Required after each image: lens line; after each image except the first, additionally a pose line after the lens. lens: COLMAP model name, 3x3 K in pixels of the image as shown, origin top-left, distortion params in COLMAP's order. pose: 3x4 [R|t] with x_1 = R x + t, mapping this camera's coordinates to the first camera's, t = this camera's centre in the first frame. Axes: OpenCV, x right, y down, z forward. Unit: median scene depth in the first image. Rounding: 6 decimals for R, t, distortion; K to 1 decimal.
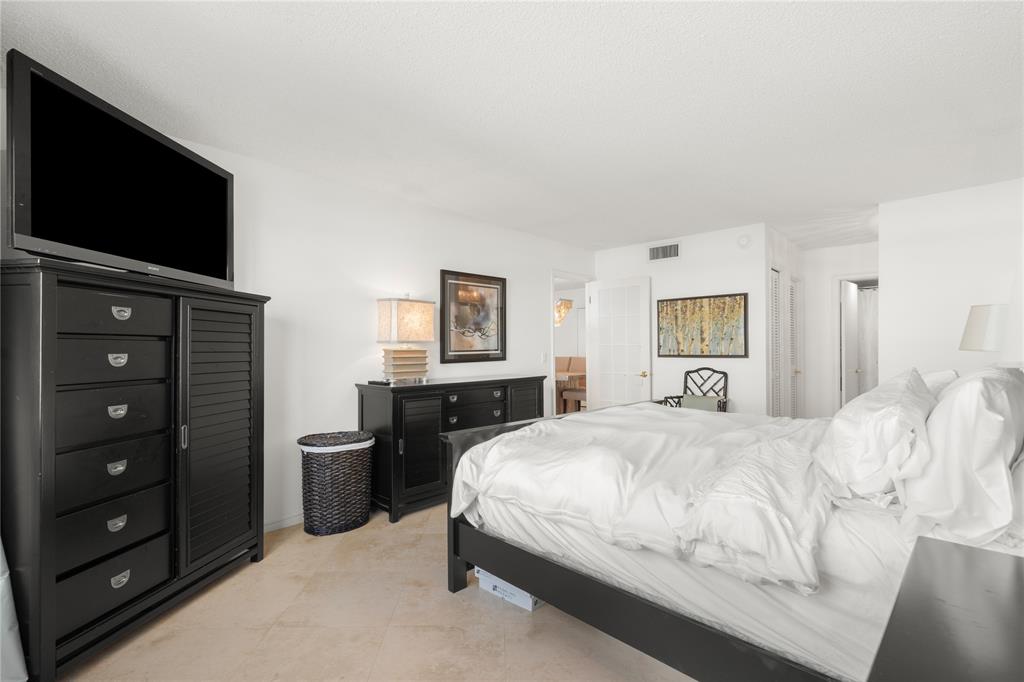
lens RADIAL K [[457.8, 0, 512.0], [0, 457.8, 341.0], [0, 0, 1]] dist [0.000795, 0.000098]
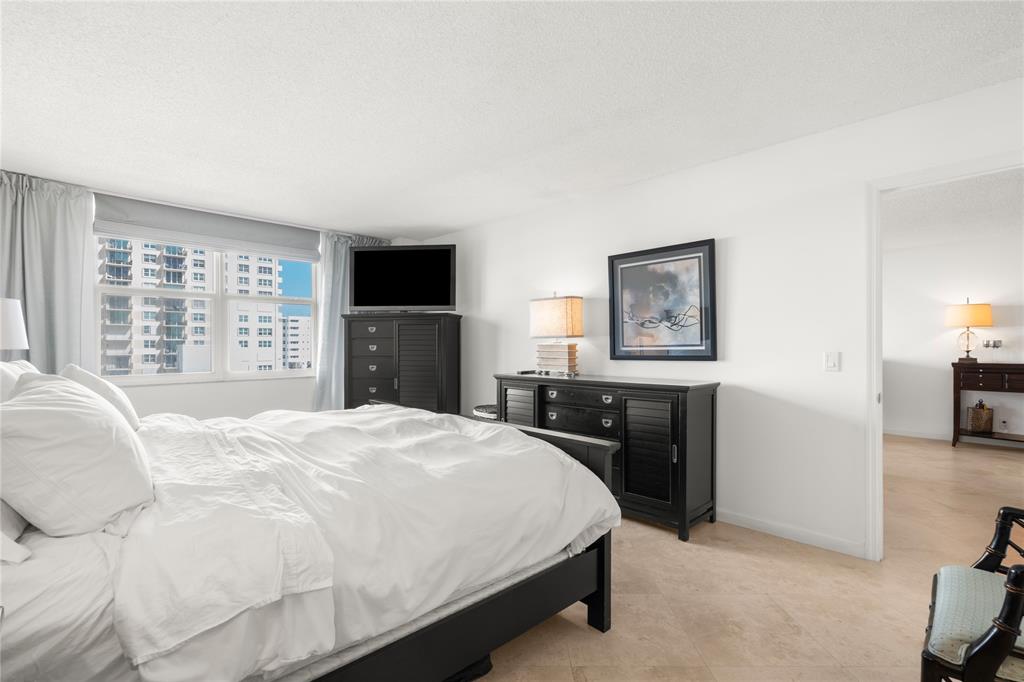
lens RADIAL K [[490.3, 0, 512.0], [0, 490.3, 341.0], [0, 0, 1]] dist [-0.000150, -0.000043]
pose [[-0.046166, -0.002372, -0.998931, 0.806680], [0.018585, 0.999822, -0.003233, 0.011347], [0.998761, -0.018714, -0.046114, 0.829425]]
